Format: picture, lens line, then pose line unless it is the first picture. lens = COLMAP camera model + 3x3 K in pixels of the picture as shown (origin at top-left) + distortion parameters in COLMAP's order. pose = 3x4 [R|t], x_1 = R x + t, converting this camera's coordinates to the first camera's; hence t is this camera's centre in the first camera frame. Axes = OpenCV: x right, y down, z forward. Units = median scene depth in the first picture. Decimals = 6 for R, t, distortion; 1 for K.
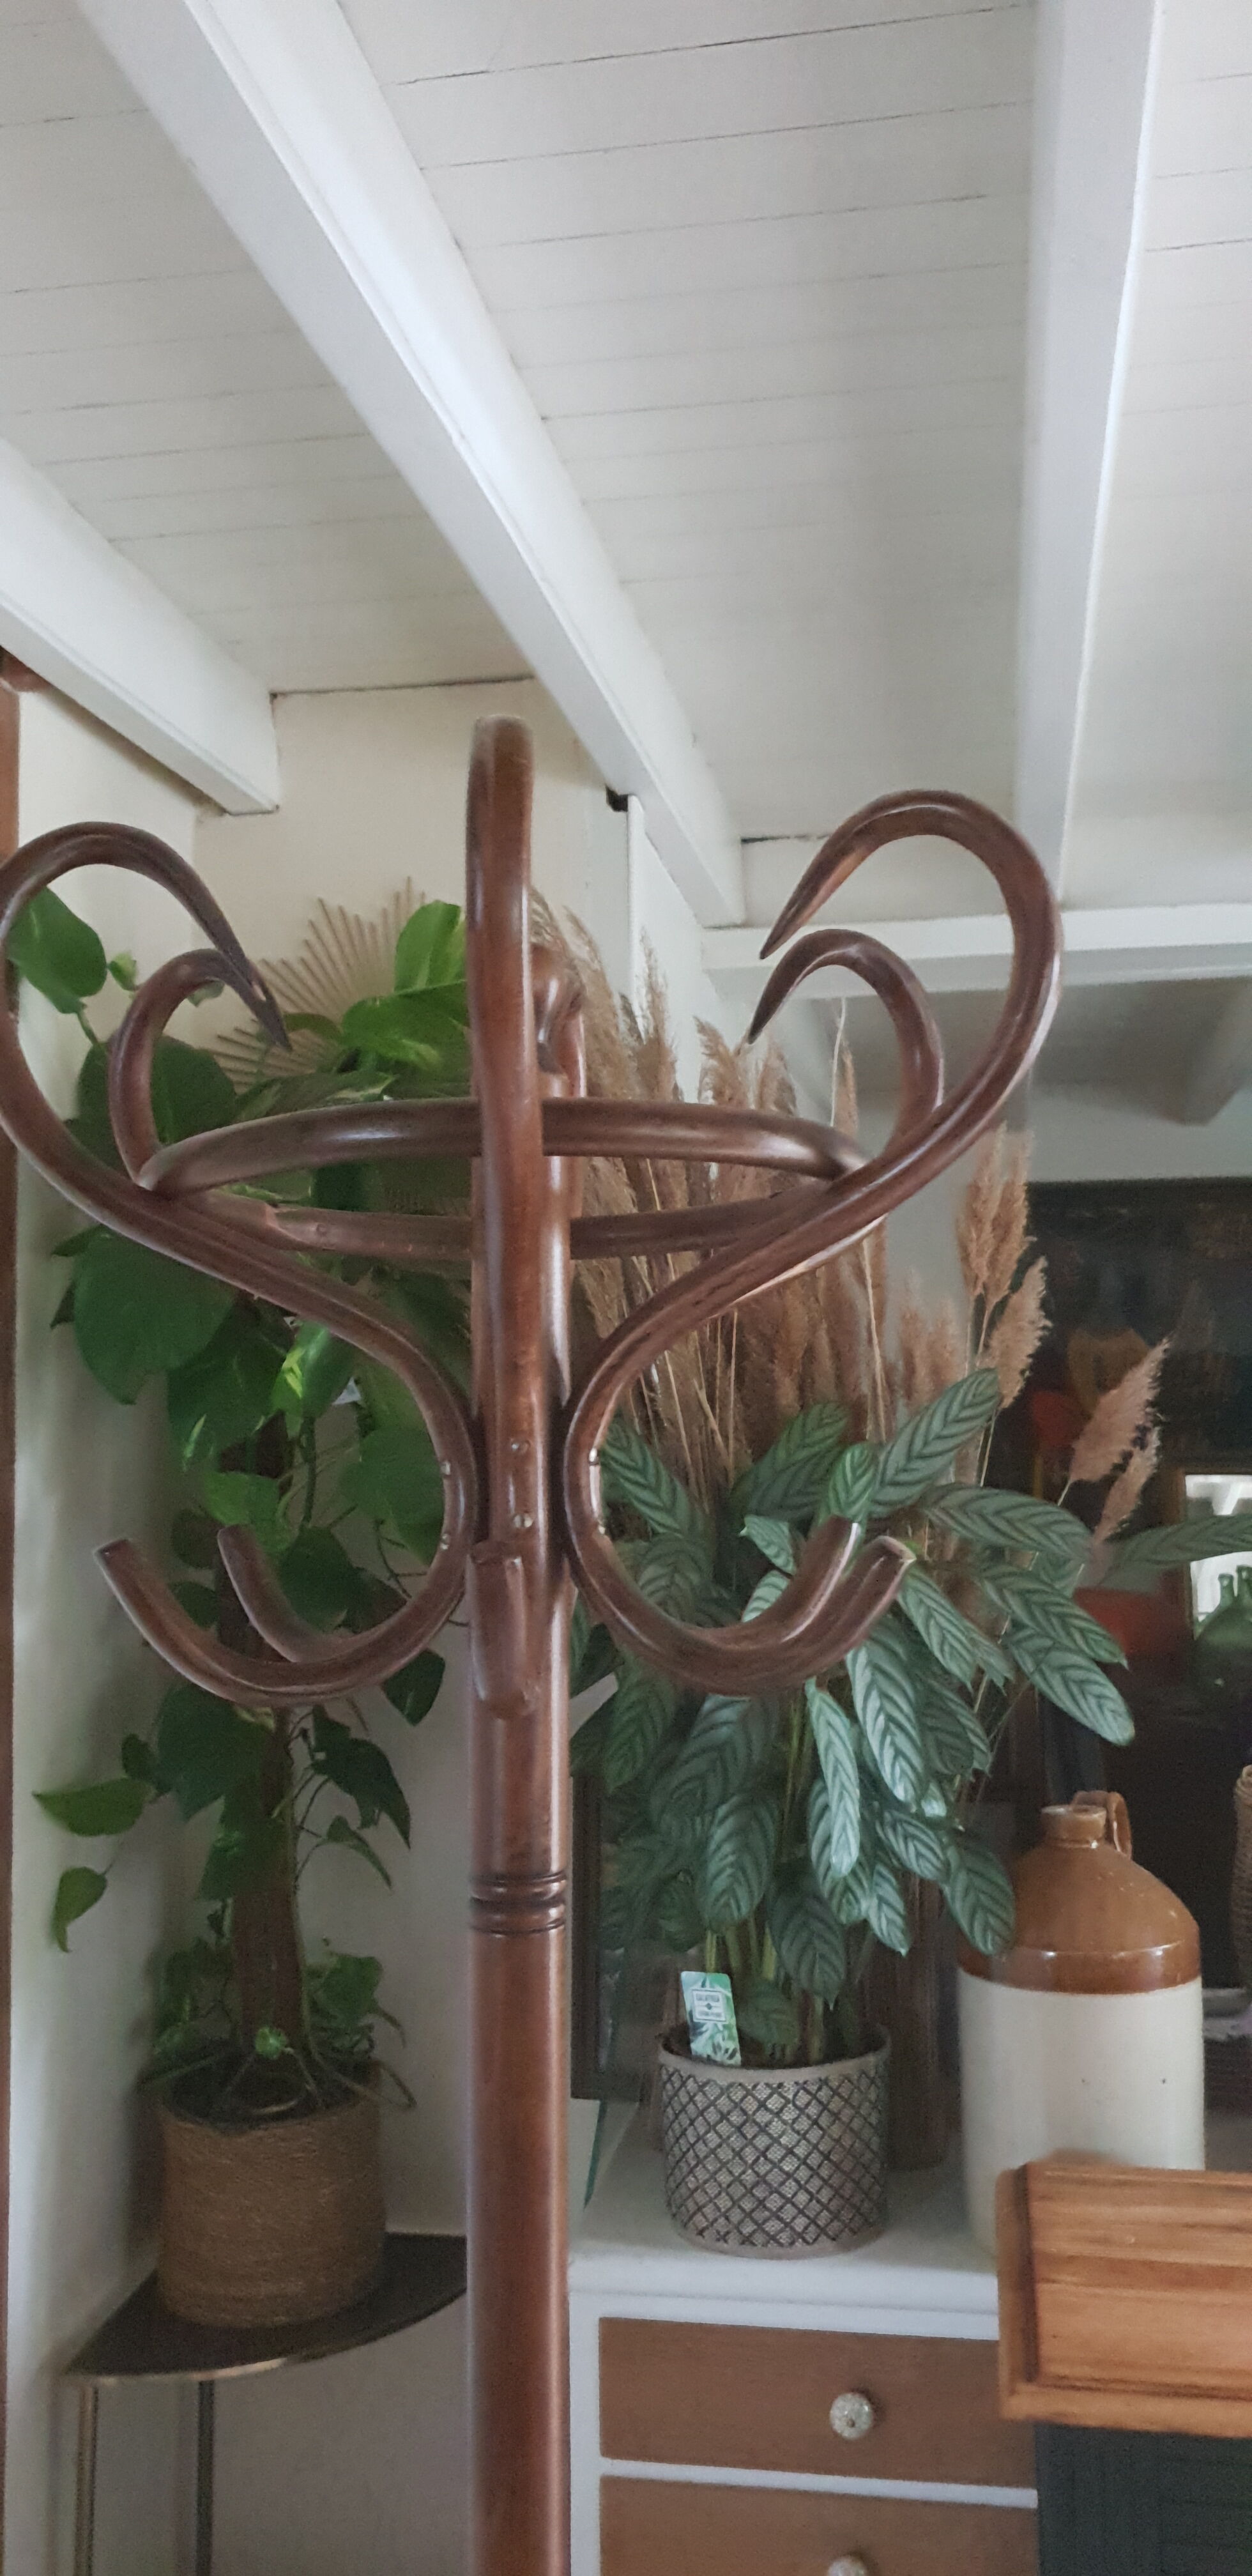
lens RADIAL K [[2058.3, 0, 629.3], [0, 2058.3, 1325.5], [0, 0, 1]] dist [0.002439, 0.000368]
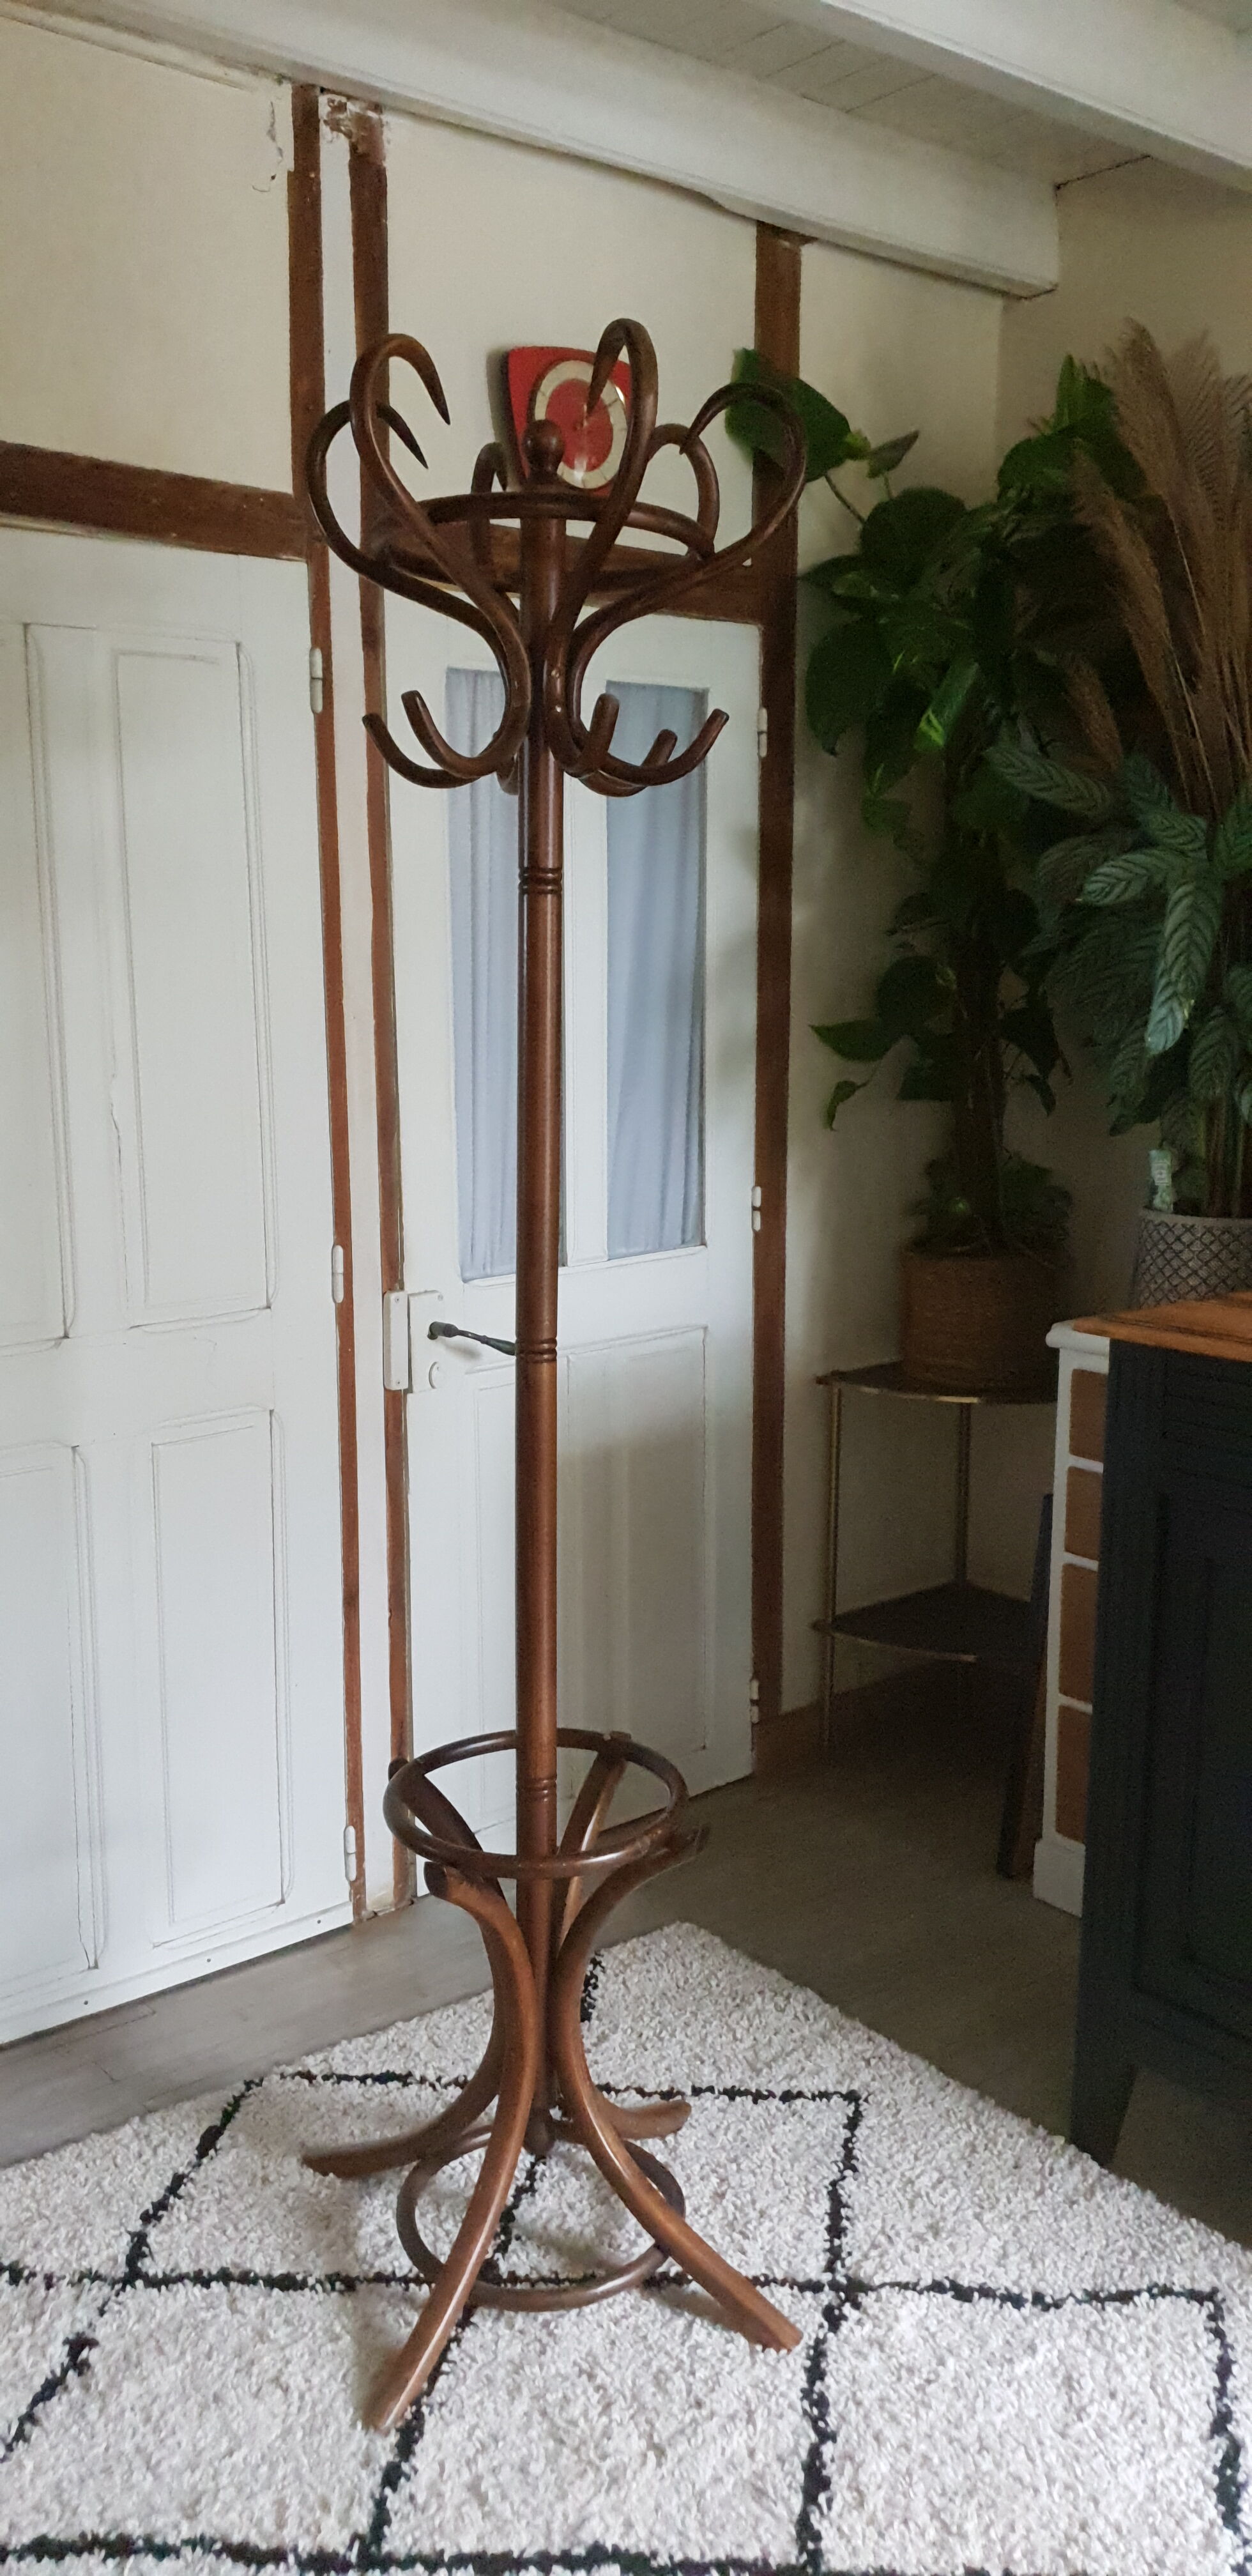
lens RADIAL K [[1956.8, 0, 597.0], [0, 1956.8, 1371.3], [0, 0, 1]] dist [-0.028685, -0.002968]
pose [[0.773196, 0.144990, -0.617370, 0.541934], [0.027113, 0.965065, 0.260602, 0.092720], [0.633587, -0.218235, 0.742254, -0.254067]]
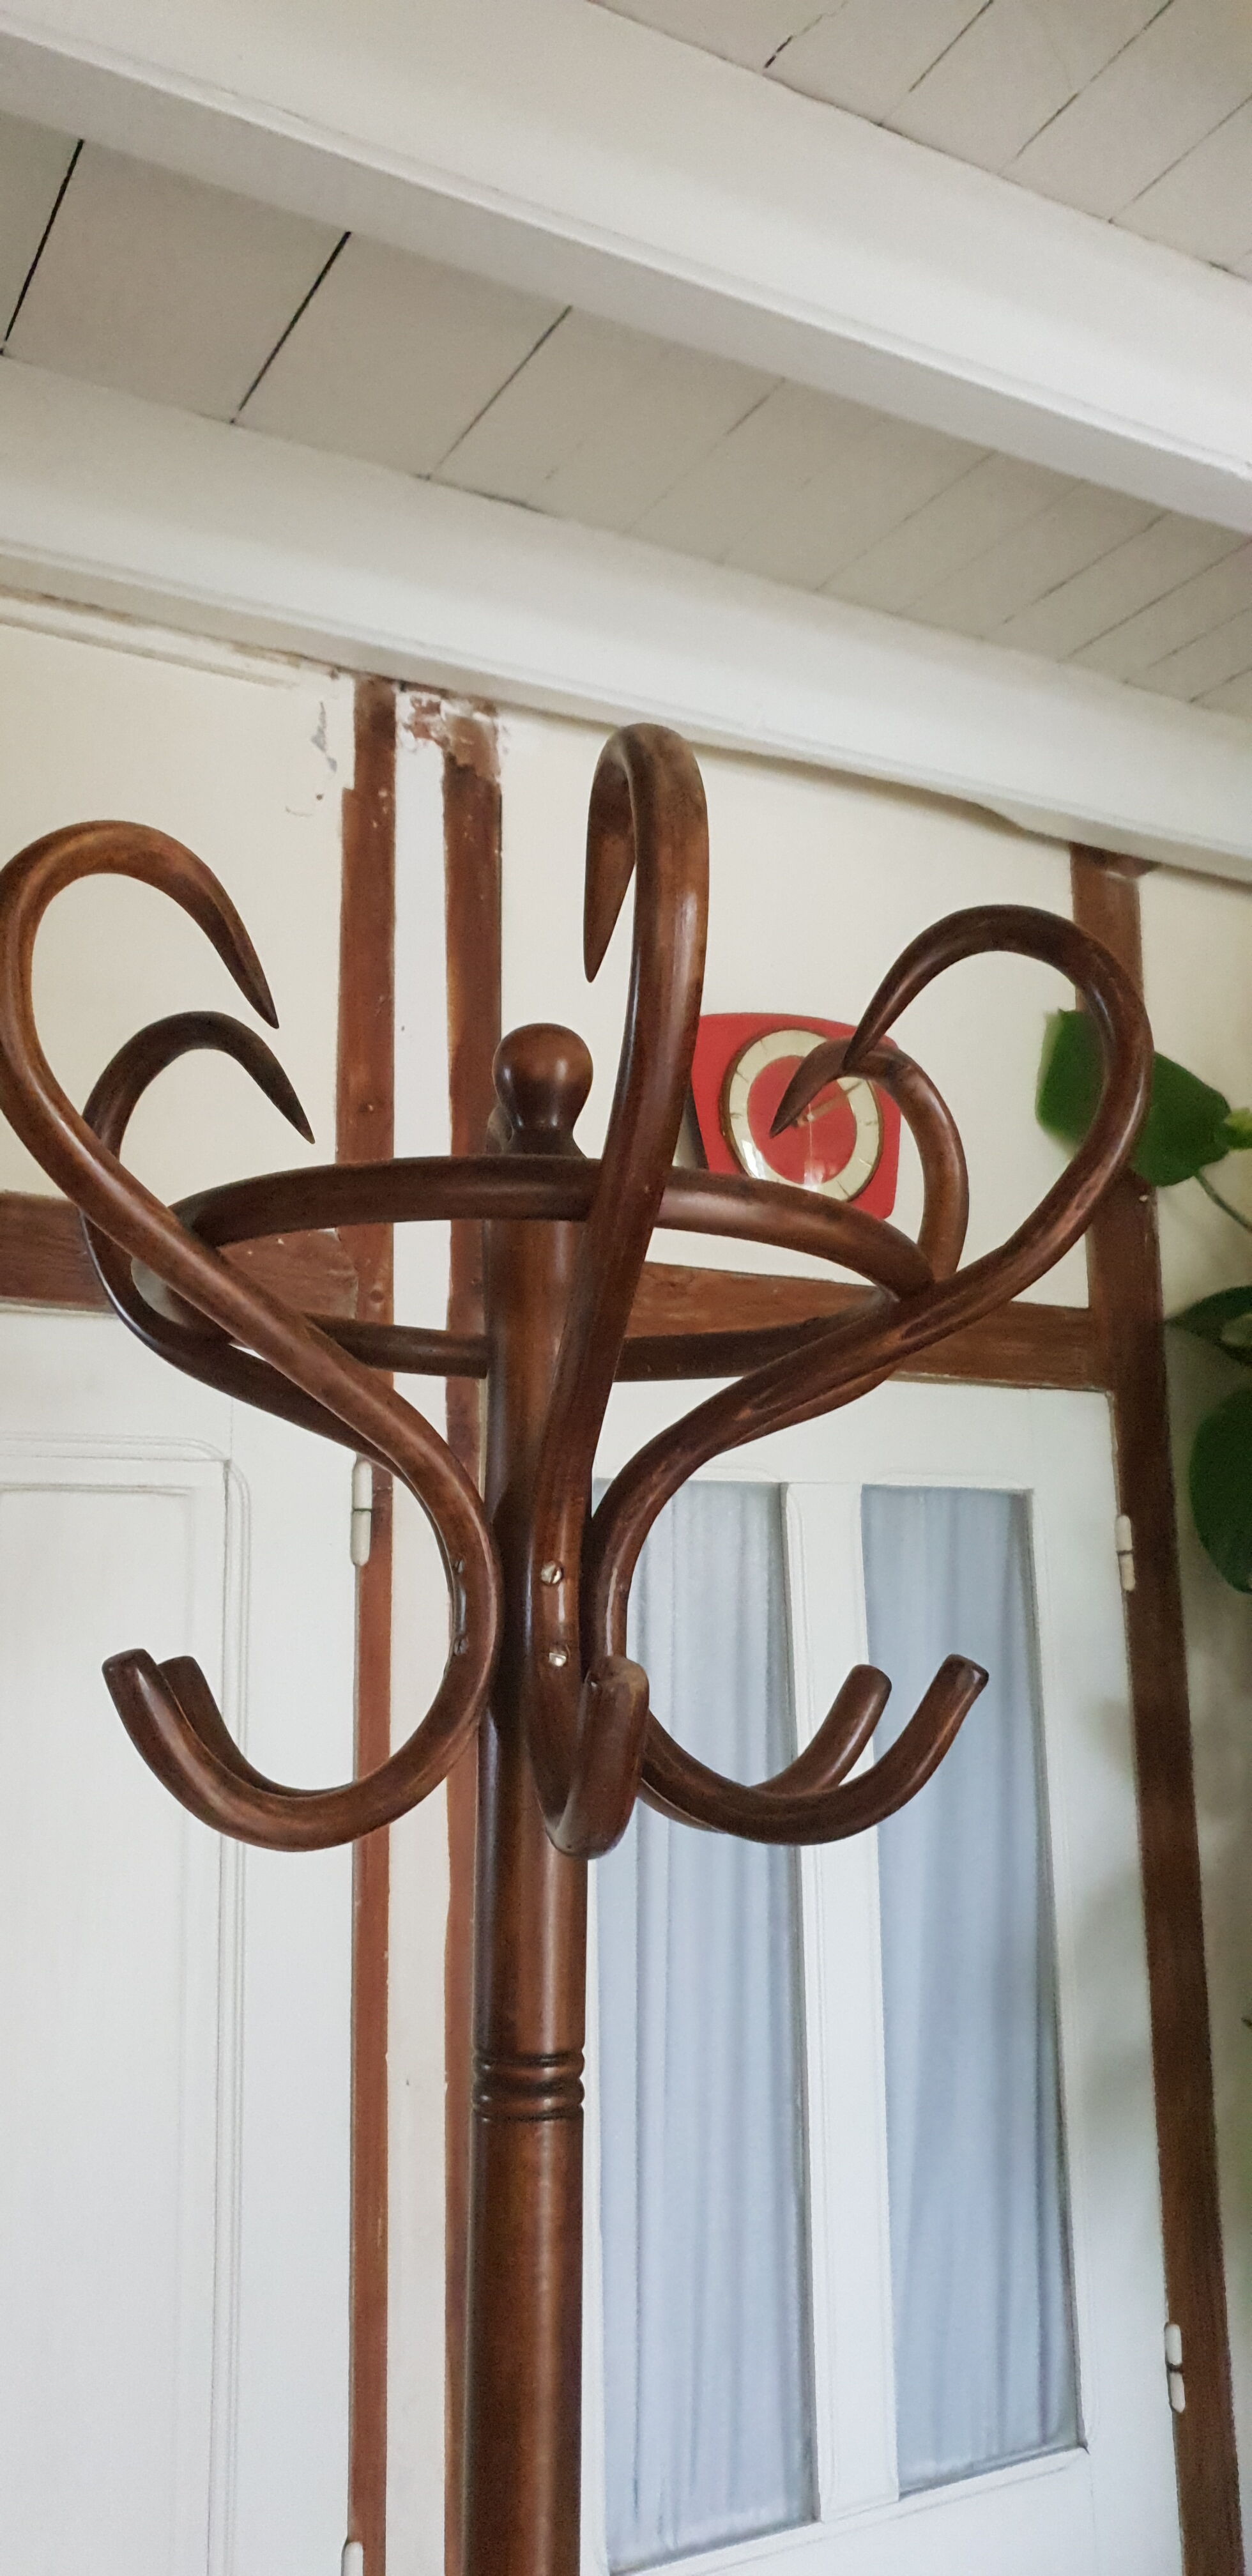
lens RADIAL K [[2067.6, 0, 629.2], [0, 2067.6, 1307.0], [0, 0, 1]] dist [0.067852, -0.112361]
pose [[0.657081, -0.132918, -0.742009, 0.269600], [0.043702, 0.989393, -0.138532, 0.028980], [0.752552, 0.058600, 0.655920, 0.165403]]
